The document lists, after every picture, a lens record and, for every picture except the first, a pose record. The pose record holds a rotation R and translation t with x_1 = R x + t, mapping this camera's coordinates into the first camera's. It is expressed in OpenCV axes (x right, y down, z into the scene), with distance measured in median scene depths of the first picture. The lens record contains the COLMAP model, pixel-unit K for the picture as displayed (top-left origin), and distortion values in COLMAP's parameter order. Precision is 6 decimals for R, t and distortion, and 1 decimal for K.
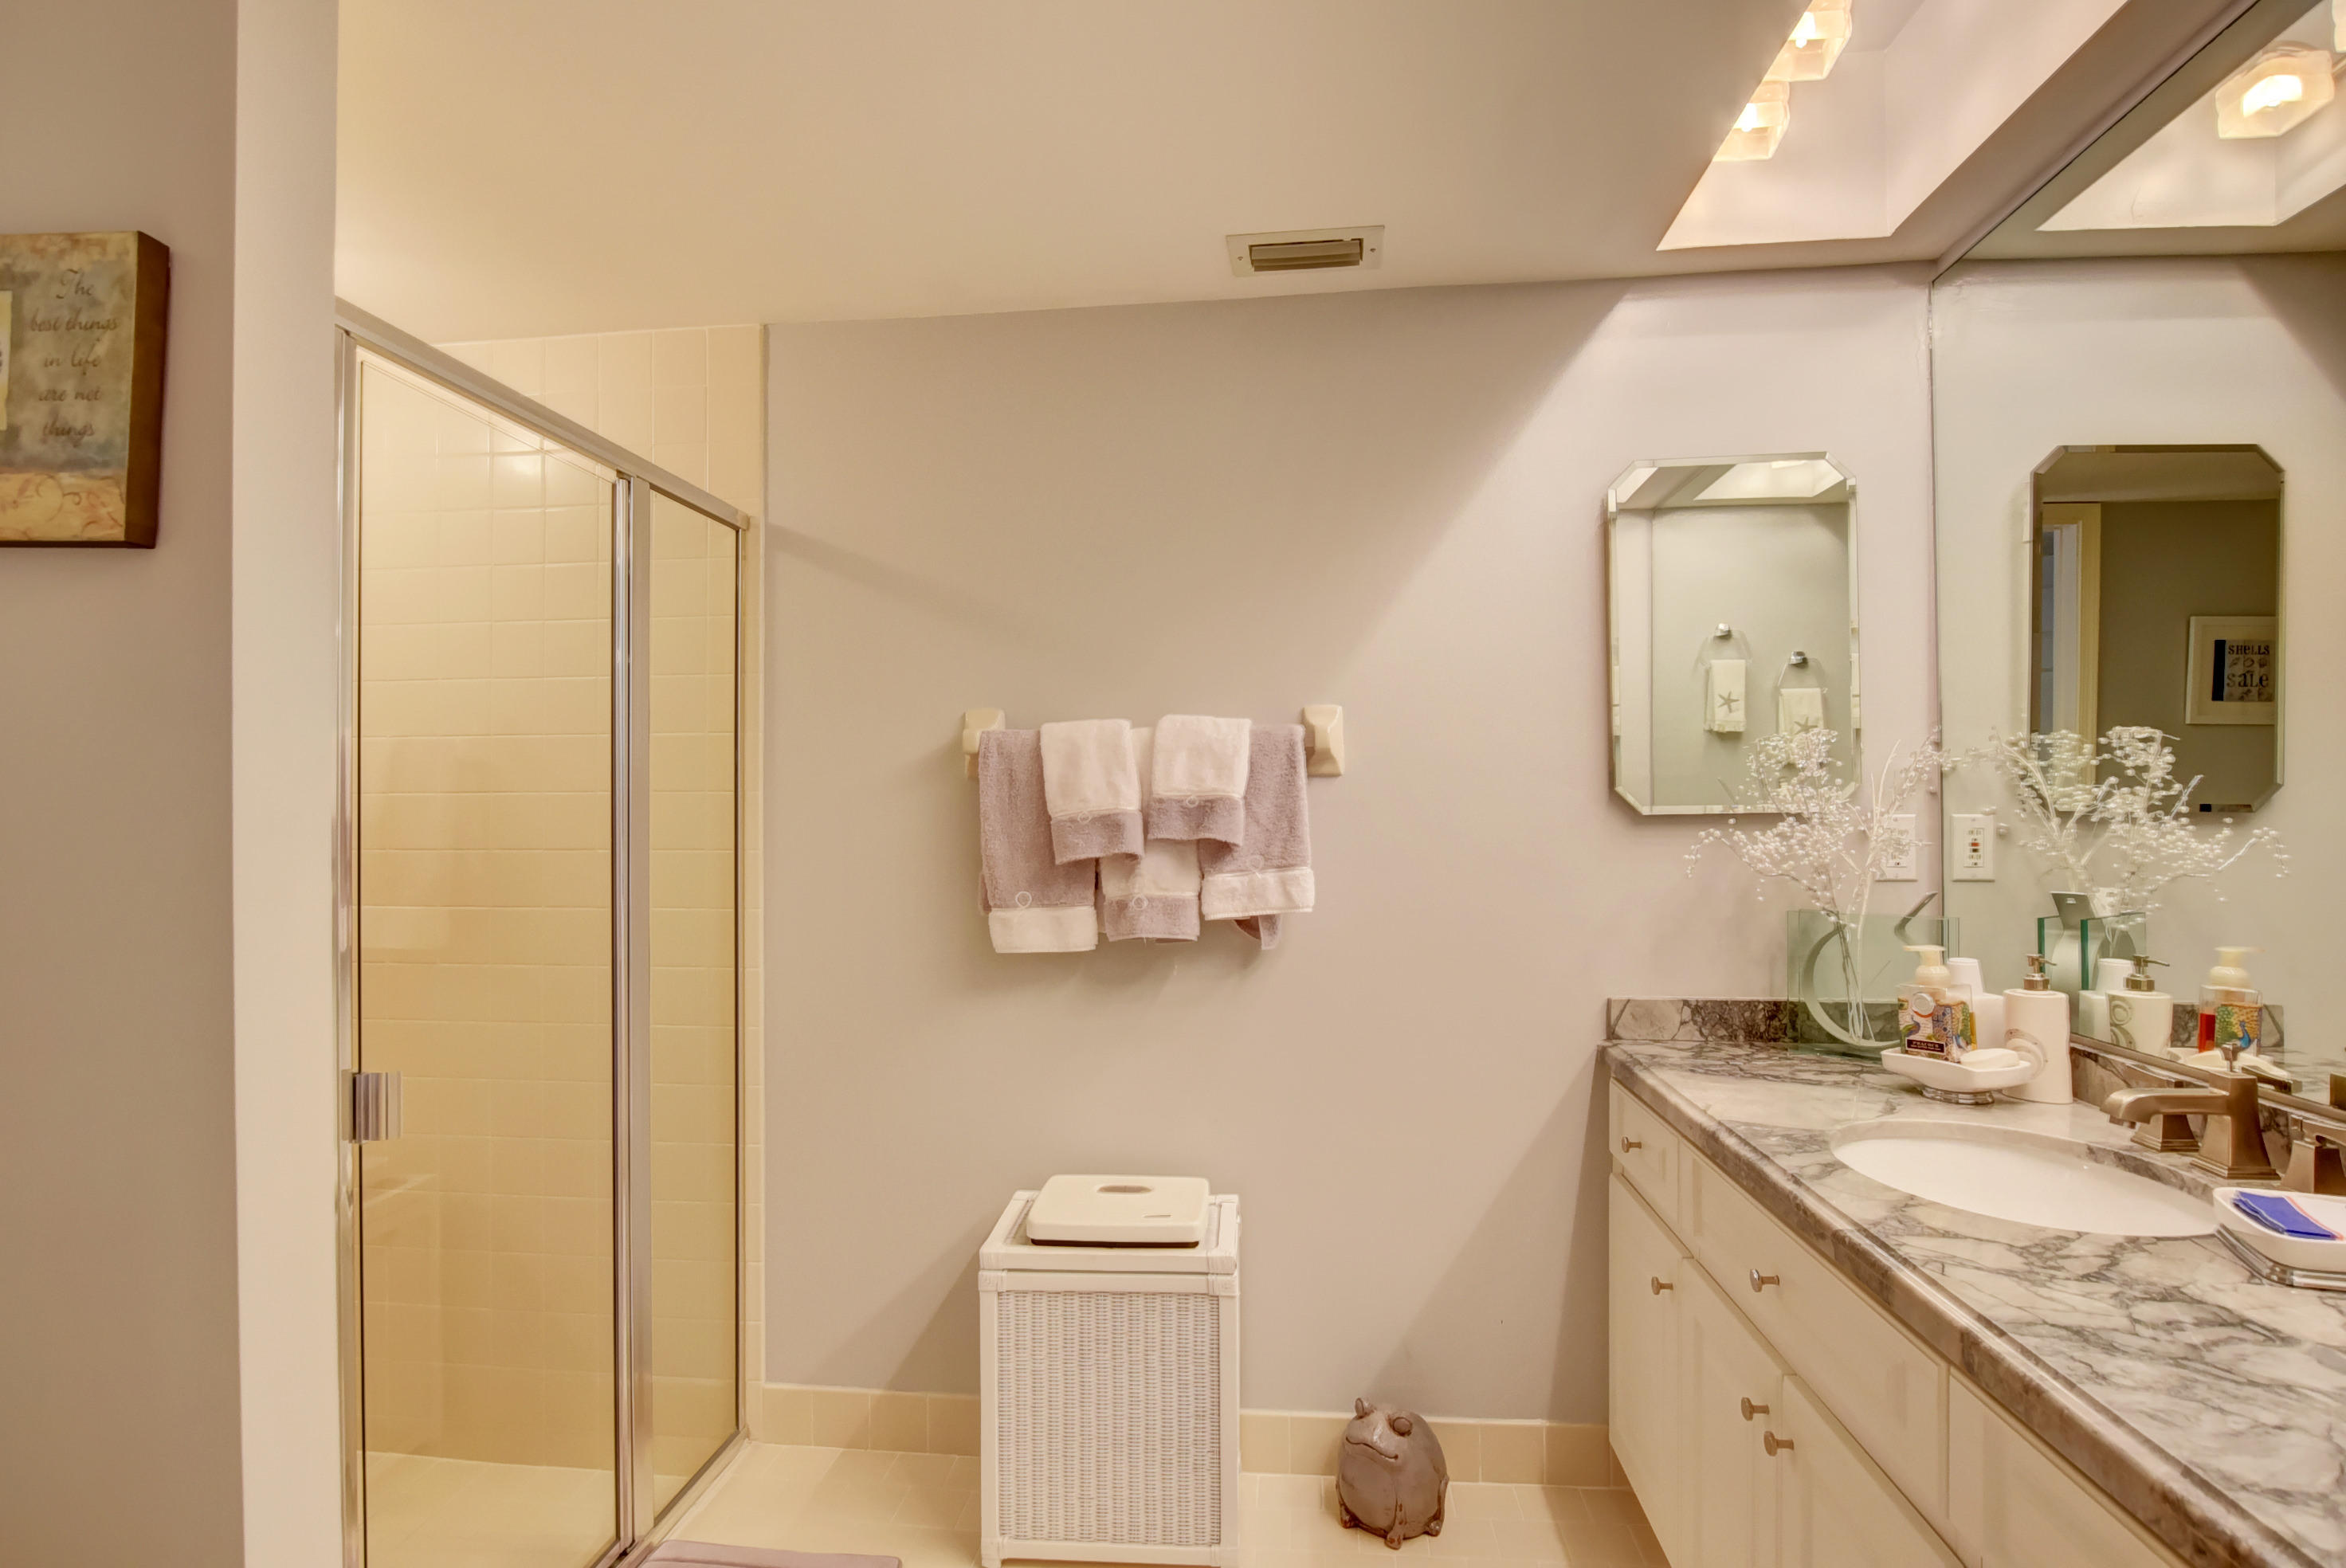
lens RADIAL K [[1205.8, 0, 1178.2], [0, 1205.8, 797.7], [0, 0, 1]] dist [-0.017993, 0.003397]
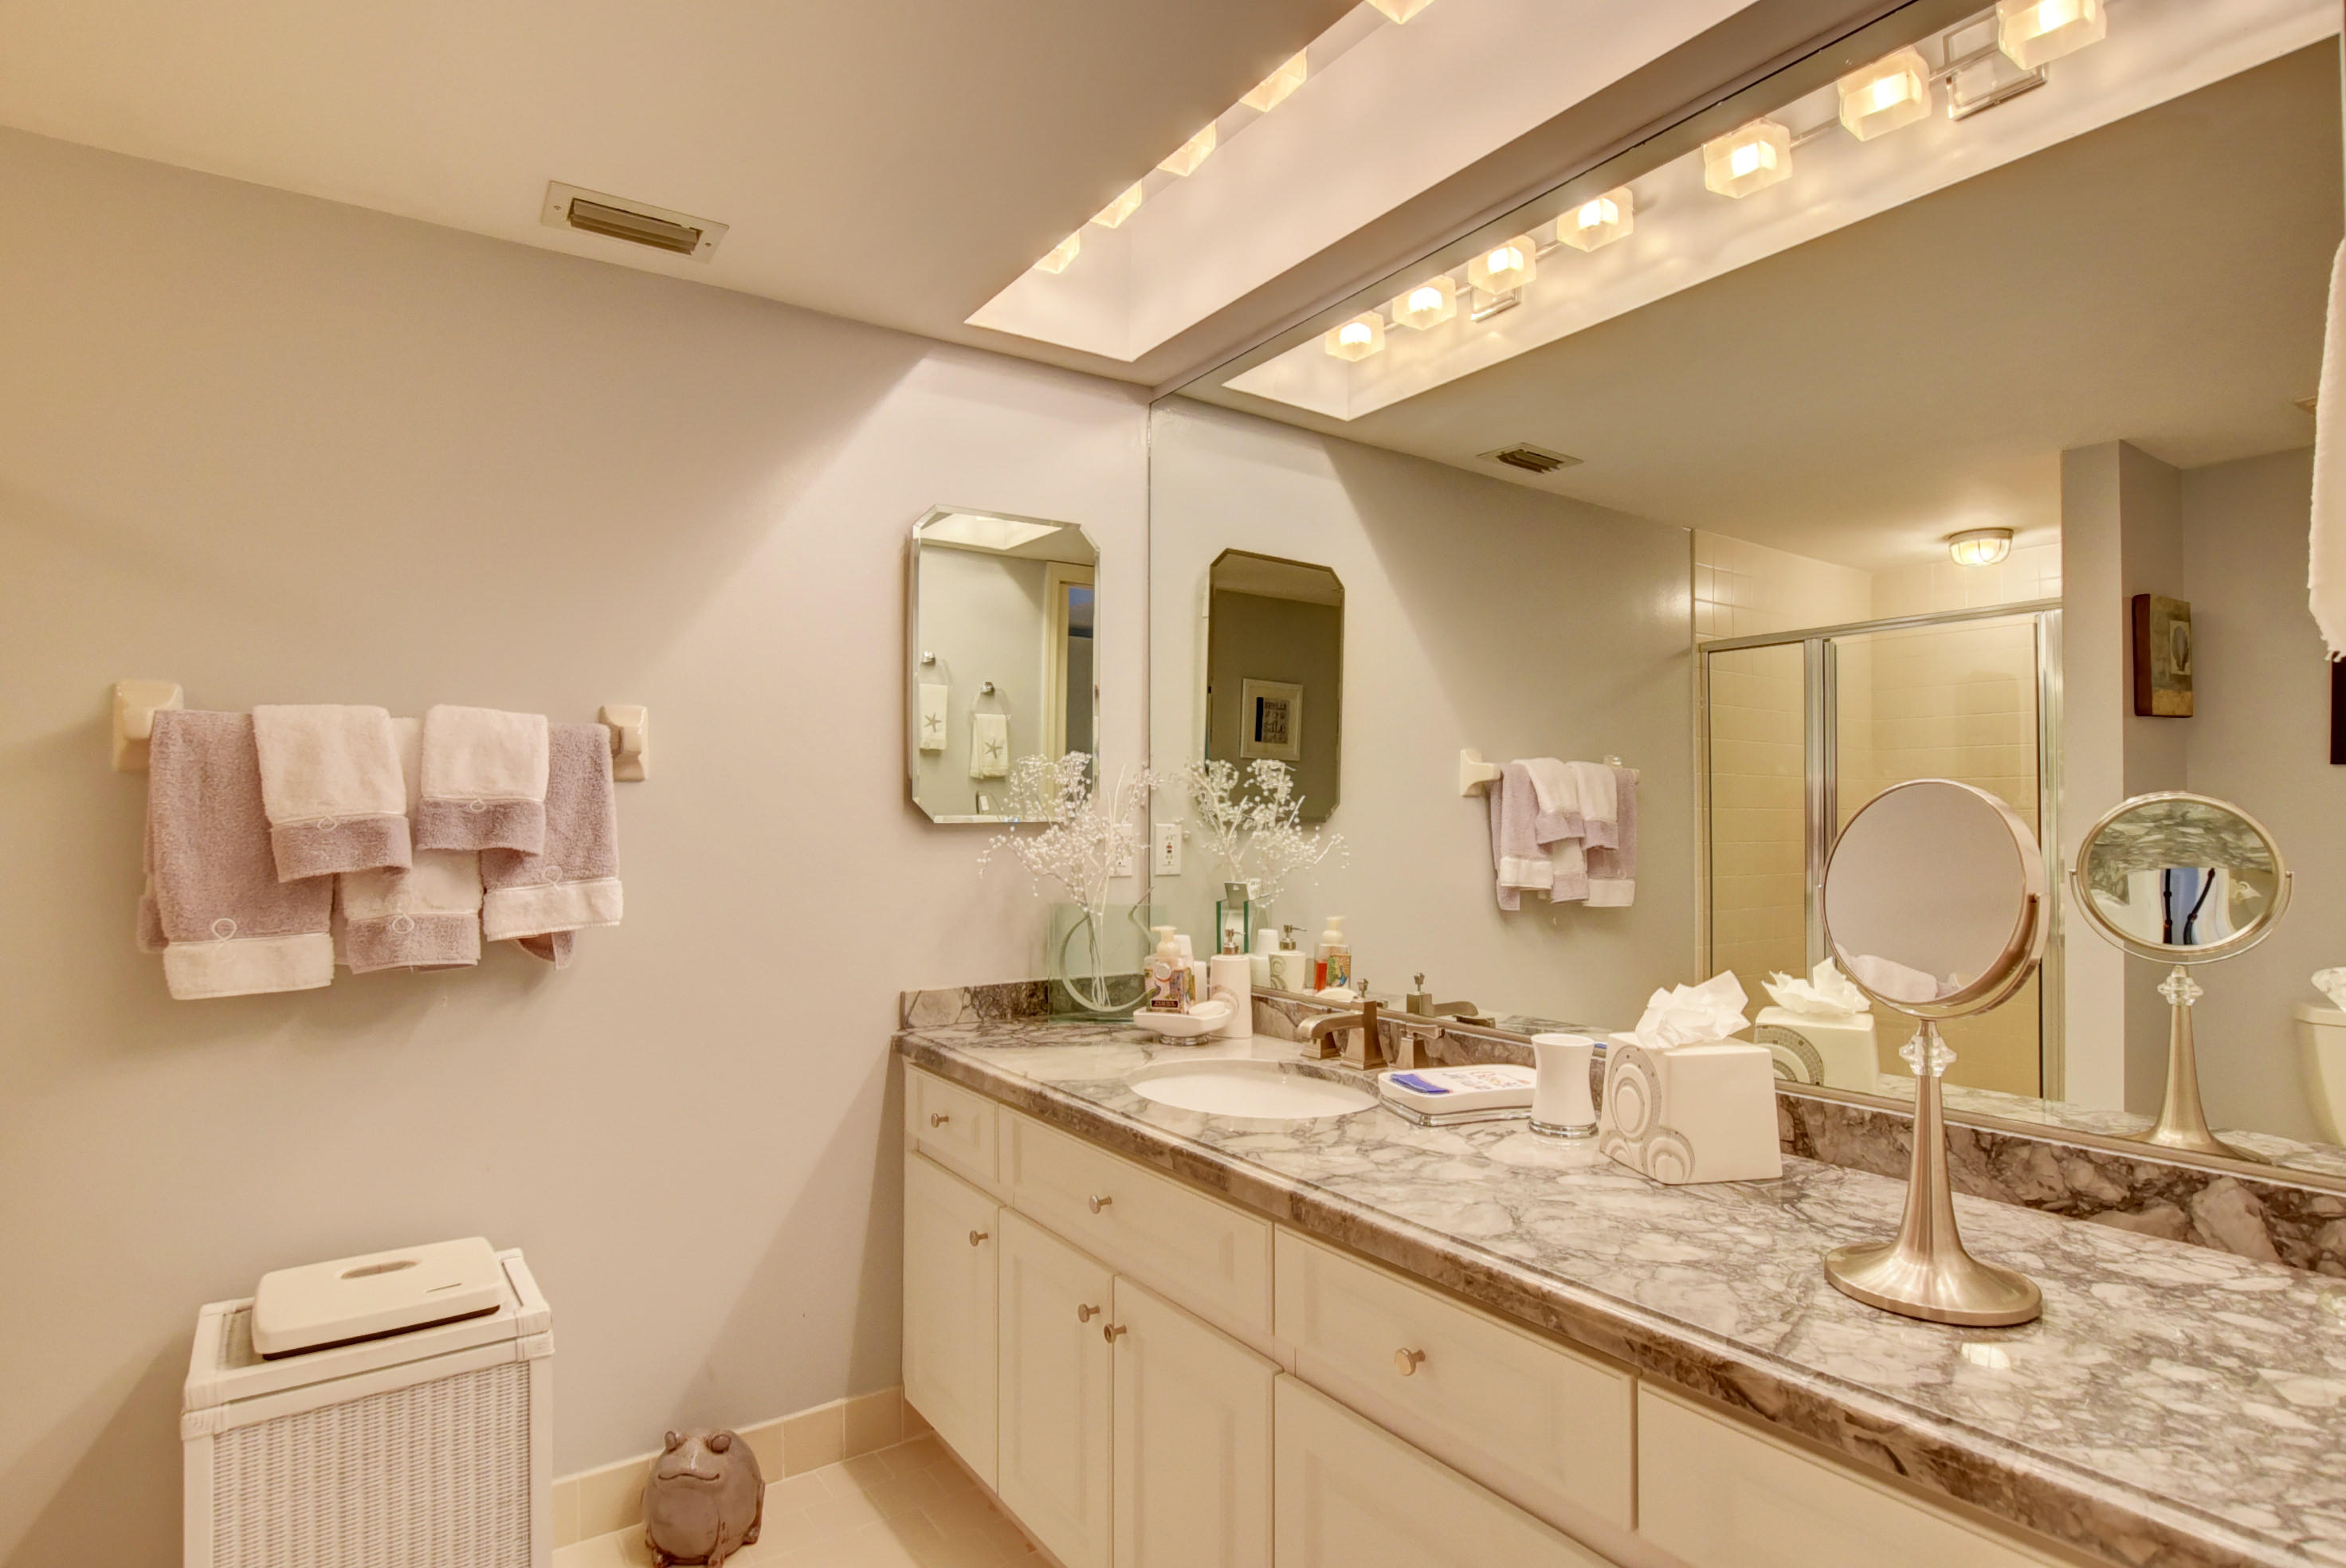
lens RADIAL K [[1205.8, 0, 1184.4], [0, 1205.8, 797.2], [0, 0, 1]] dist [-0.017993, 0.003397]
pose [[0.757787, 0.017419, 0.652269, -0.174367], [-0.011999, 0.999847, -0.012762, 0.001945], [-0.652391, 0.001844, 0.757880, 0.007721]]
